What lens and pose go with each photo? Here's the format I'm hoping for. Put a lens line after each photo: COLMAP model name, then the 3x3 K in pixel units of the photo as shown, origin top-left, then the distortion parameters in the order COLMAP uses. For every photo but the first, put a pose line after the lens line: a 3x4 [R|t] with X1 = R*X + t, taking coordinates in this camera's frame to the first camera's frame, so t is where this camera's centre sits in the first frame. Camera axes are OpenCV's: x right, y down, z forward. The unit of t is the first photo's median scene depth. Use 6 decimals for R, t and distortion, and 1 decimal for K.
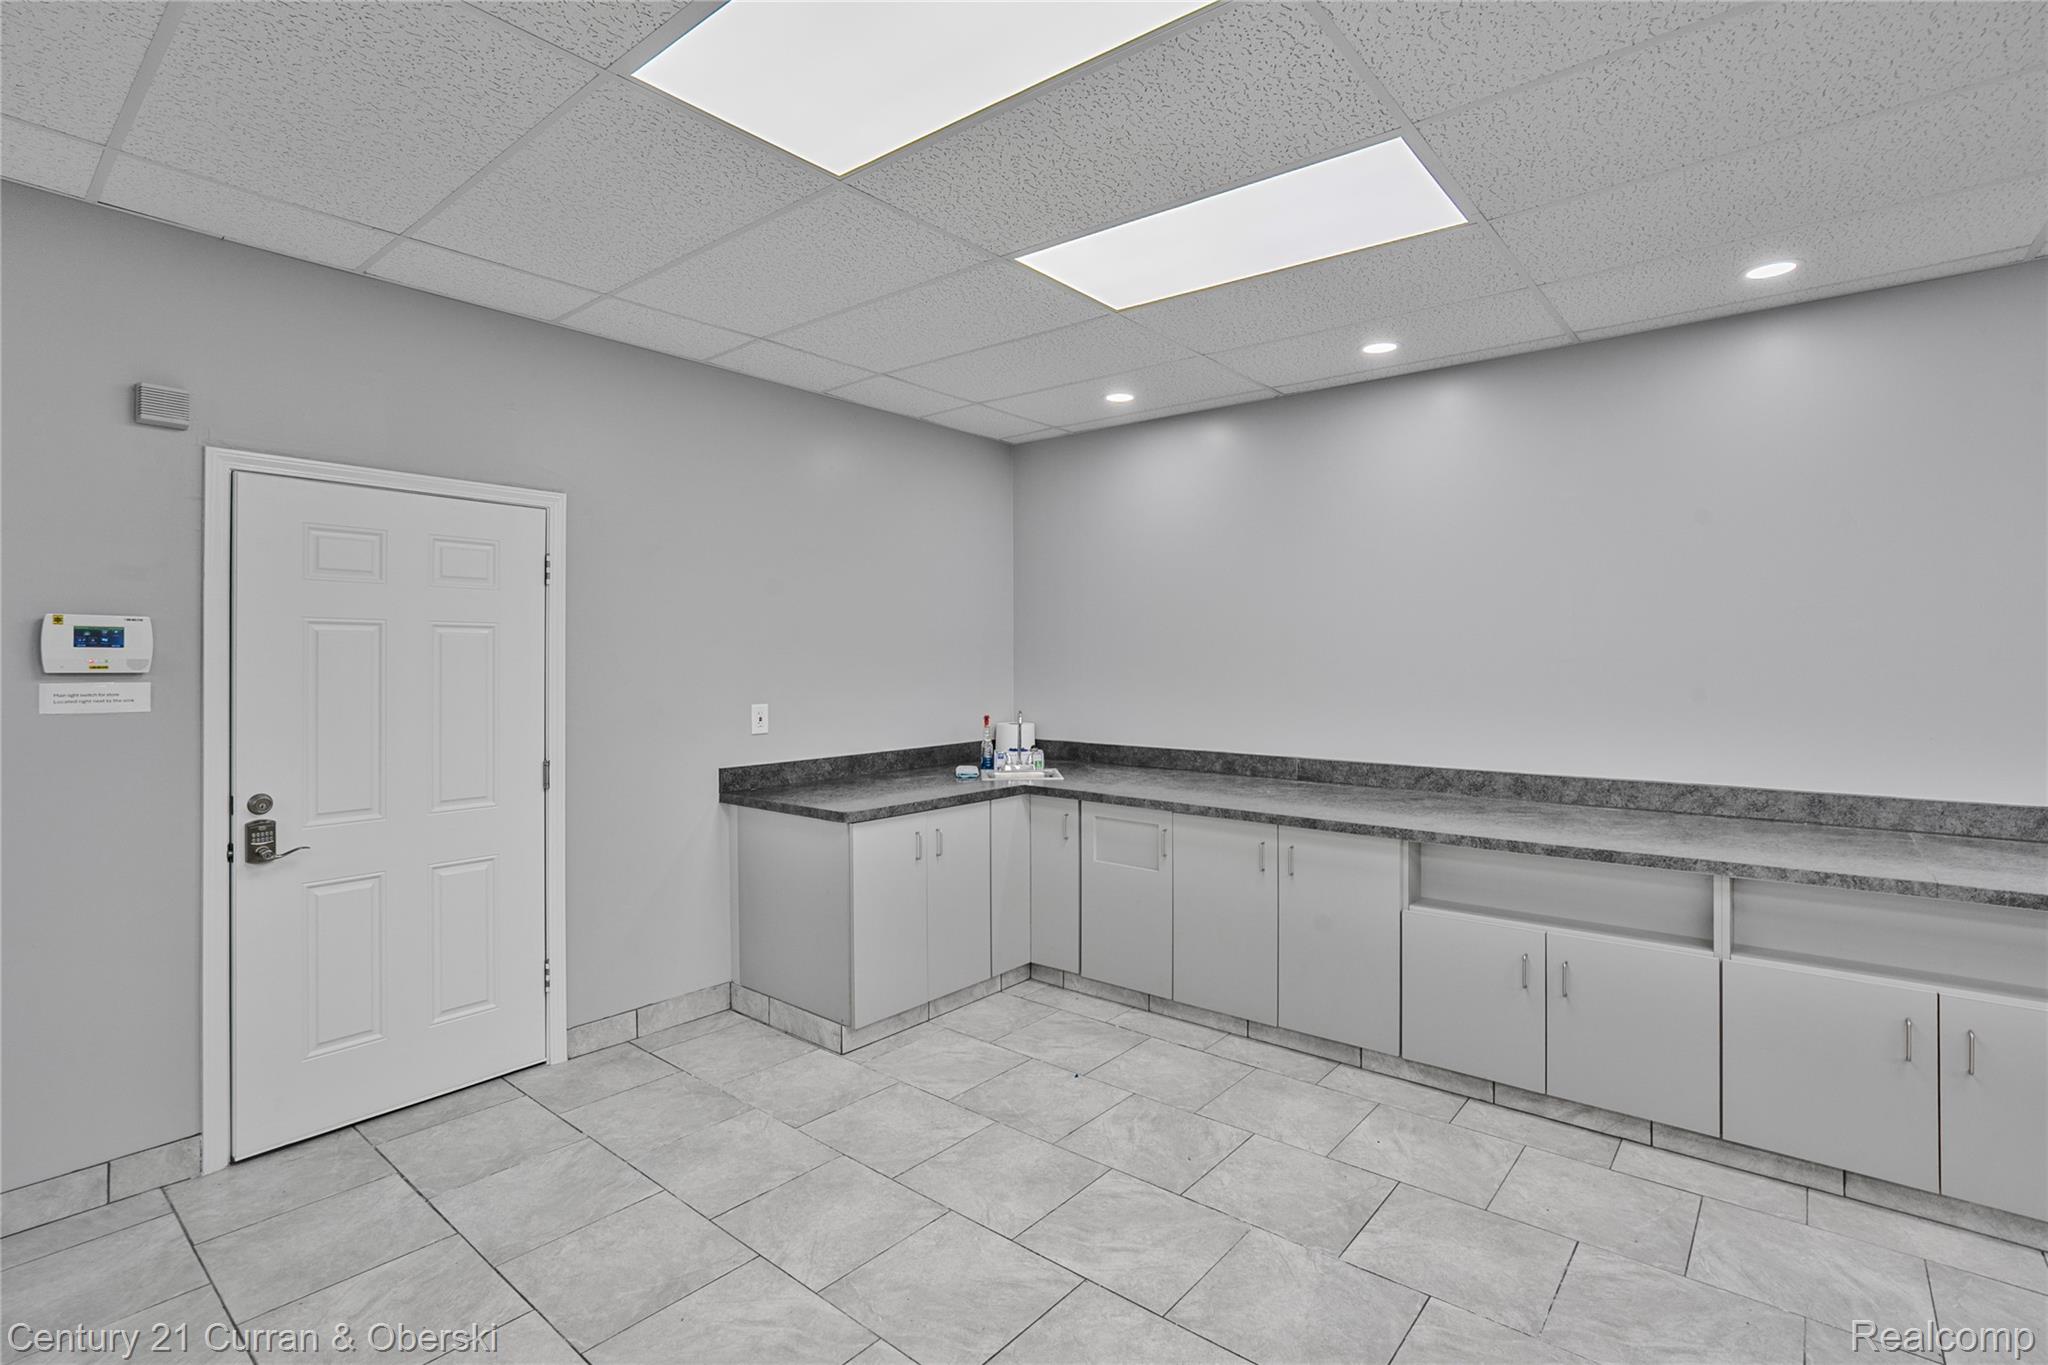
lens RADIAL K [[975.9, 0, 1039.0], [0, 975.9, 656.3], [0, 0, 1]] dist [-0.060311, 0.033084]
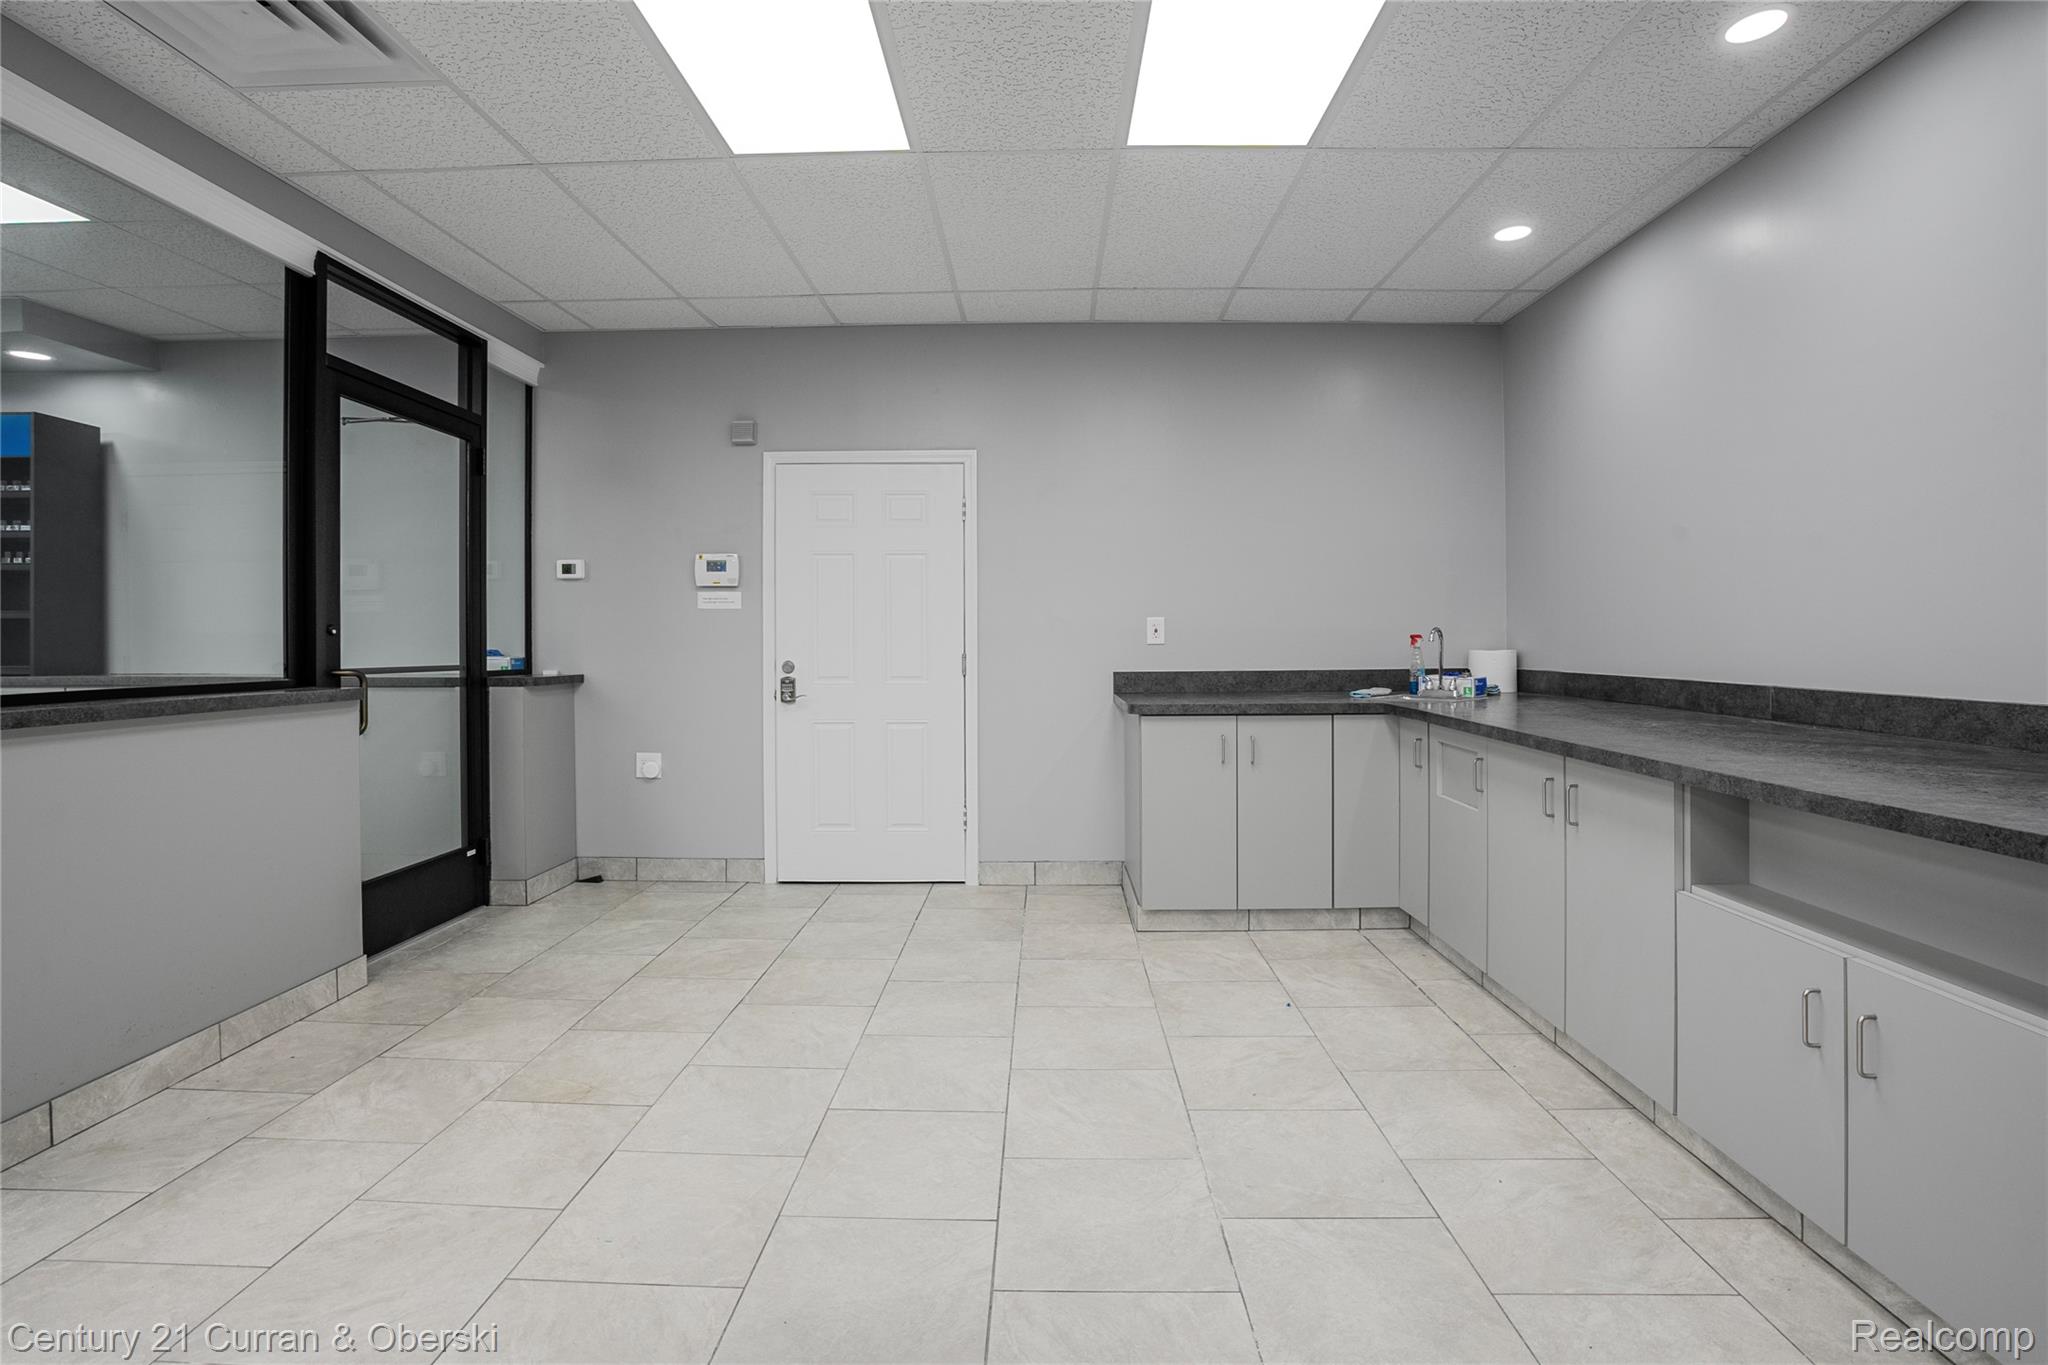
lens RADIAL K [[975.9, 0, 1039.0], [0, 975.9, 656.3], [0, 0, 1]] dist [-0.060311, 0.033084]
pose [[0.609575, 0.008695, -0.792681, 0.593613], [0.004607, 0.999884, 0.014511, 0.089885], [0.792715, -0.012498, 0.609464, 0.256611]]
